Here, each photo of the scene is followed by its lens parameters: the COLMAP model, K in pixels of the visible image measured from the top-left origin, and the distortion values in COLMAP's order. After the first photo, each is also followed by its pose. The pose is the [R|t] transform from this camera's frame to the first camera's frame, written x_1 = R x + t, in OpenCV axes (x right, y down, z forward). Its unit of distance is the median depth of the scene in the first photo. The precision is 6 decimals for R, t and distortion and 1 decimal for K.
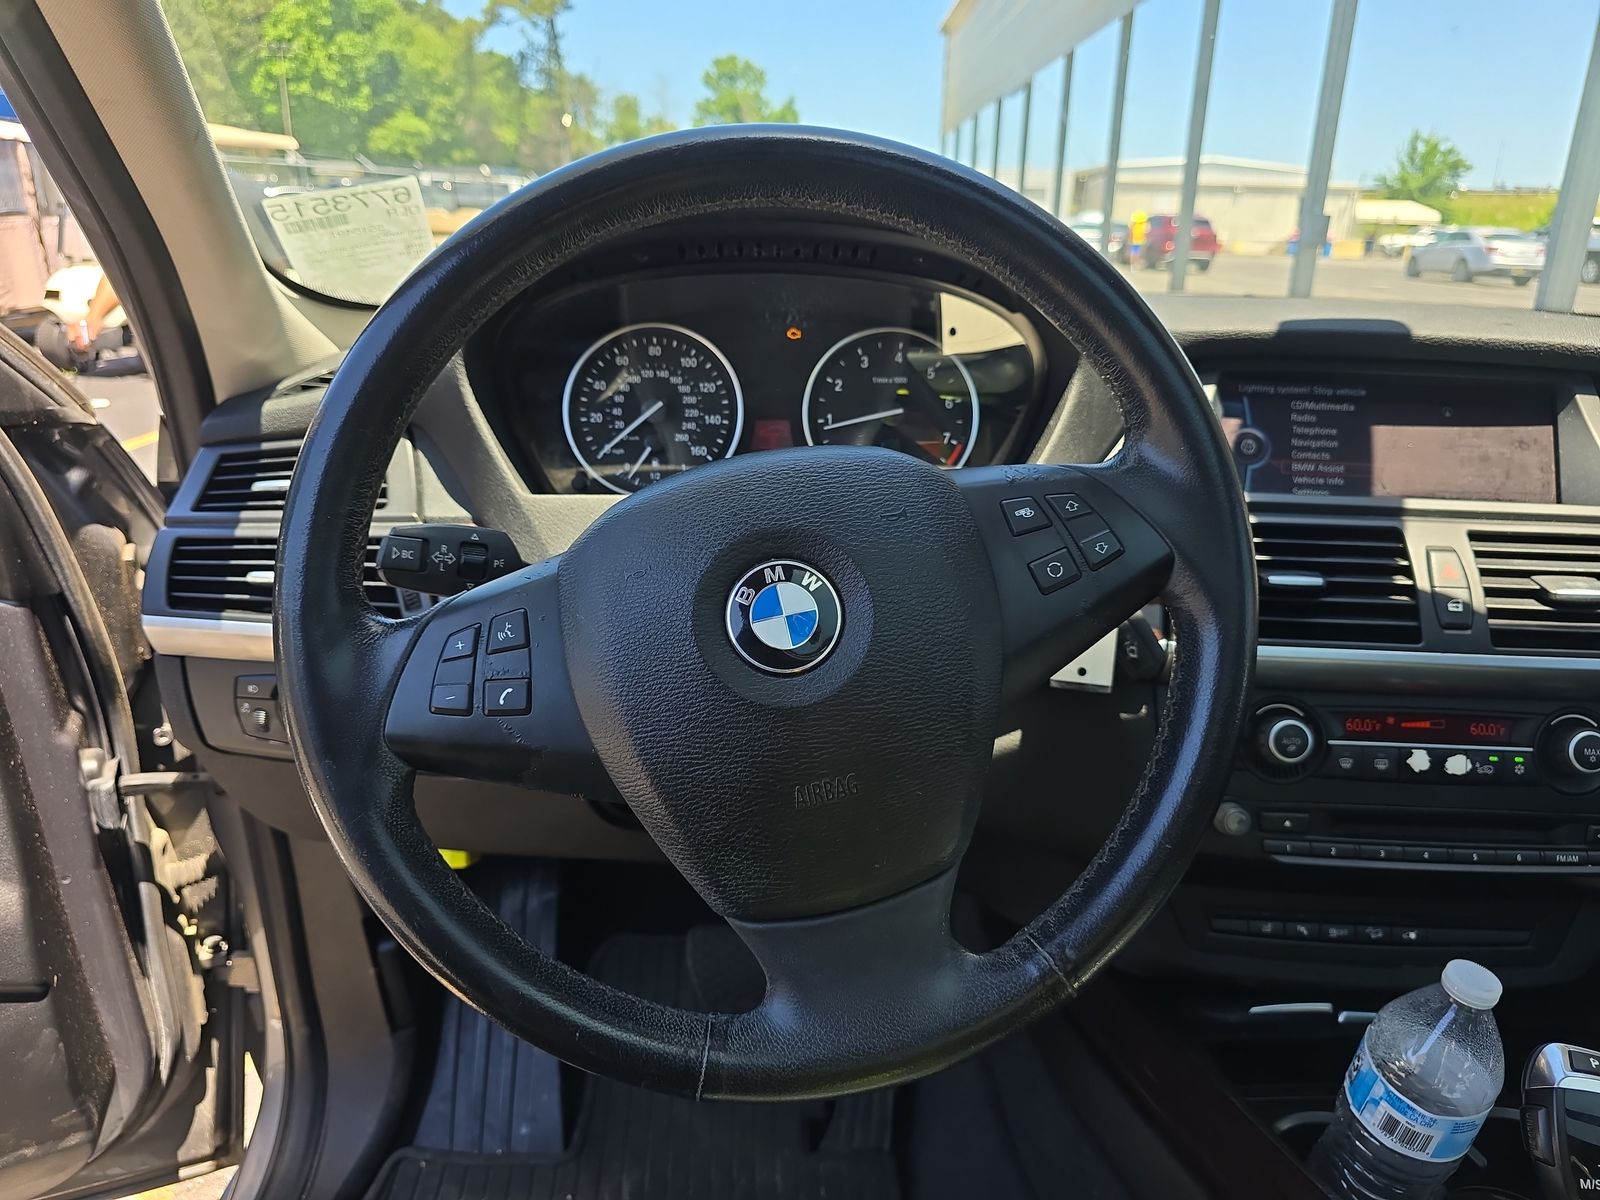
lens RADIAL K [[1072.7, 0, 773.8], [0, 1072.7, 588.7], [0, 0, 1]] dist [0.031105, -0.039134]
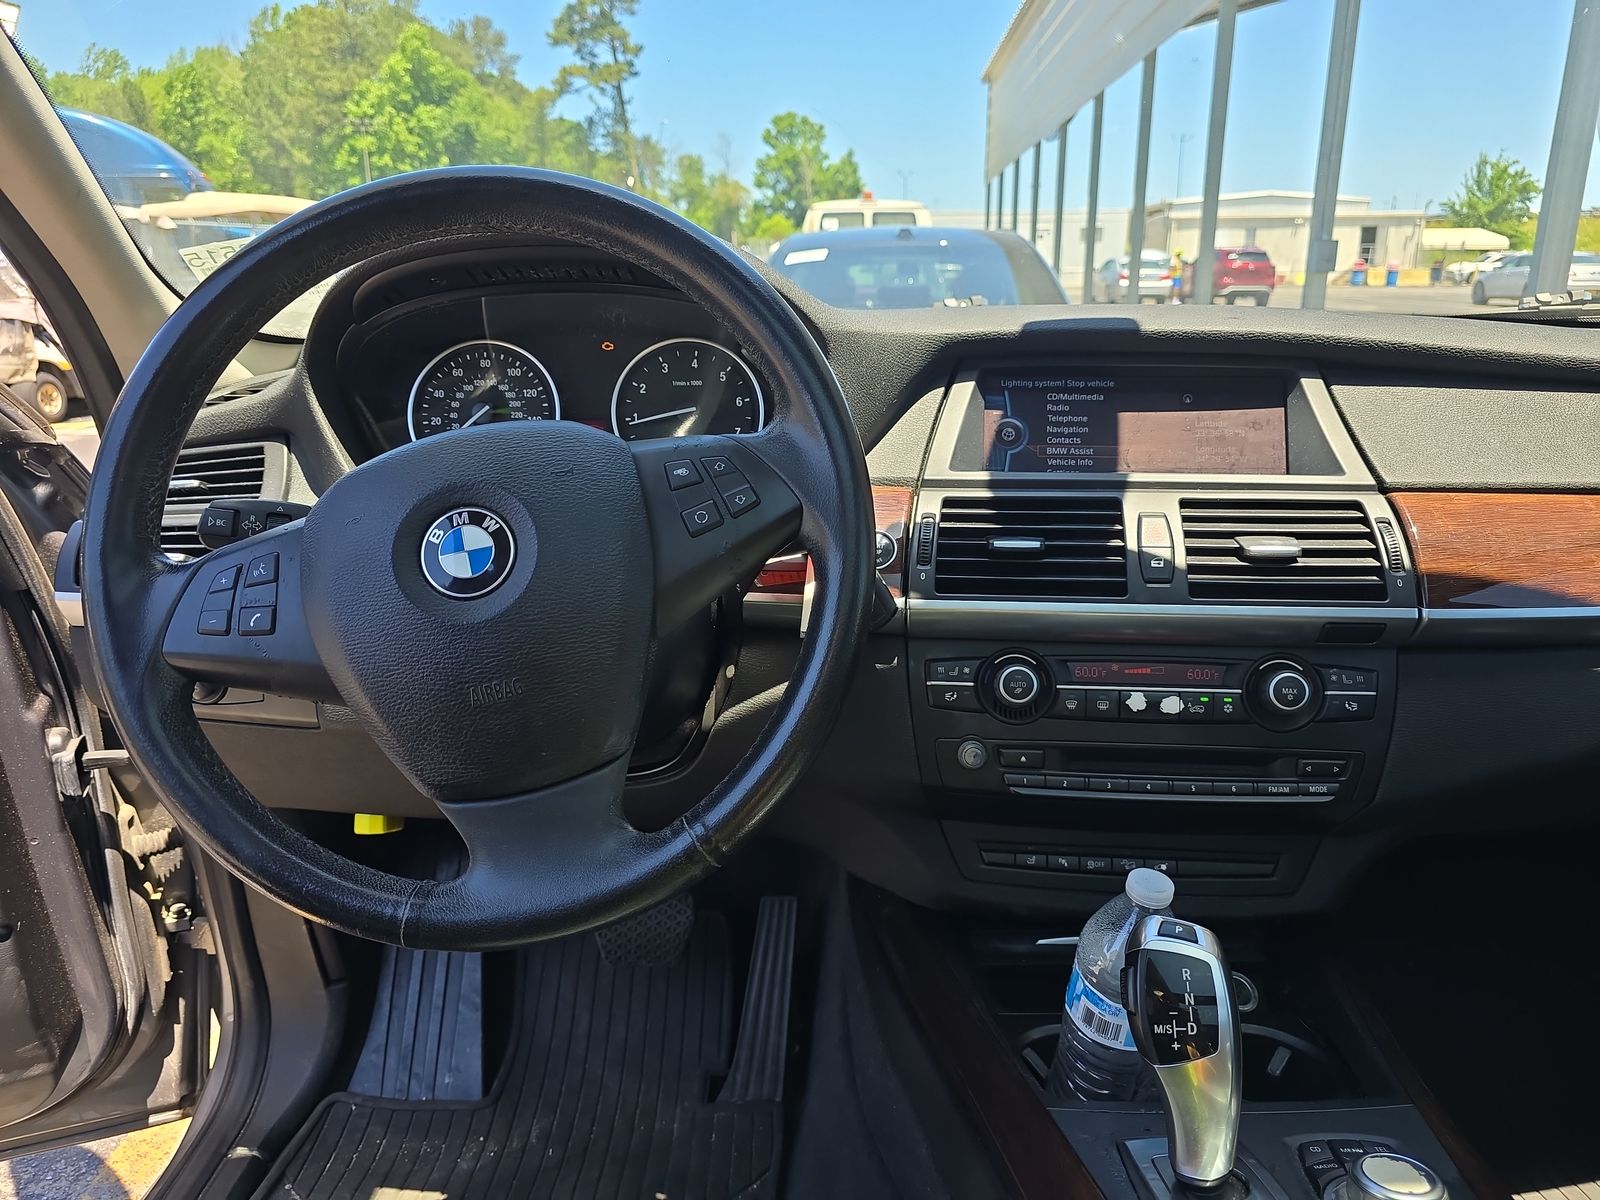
lens RADIAL K [[1075.6, 0, 800.0], [0, 1075.6, 600.0], [0, 0, 1]] dist [0.036647, -0.038598]
pose [[0.998010, -0.016013, -0.060993, 0.240595], [0.013846, 0.999263, -0.035789, 0.067244], [0.061521, 0.034874, 0.997496, -0.116935]]
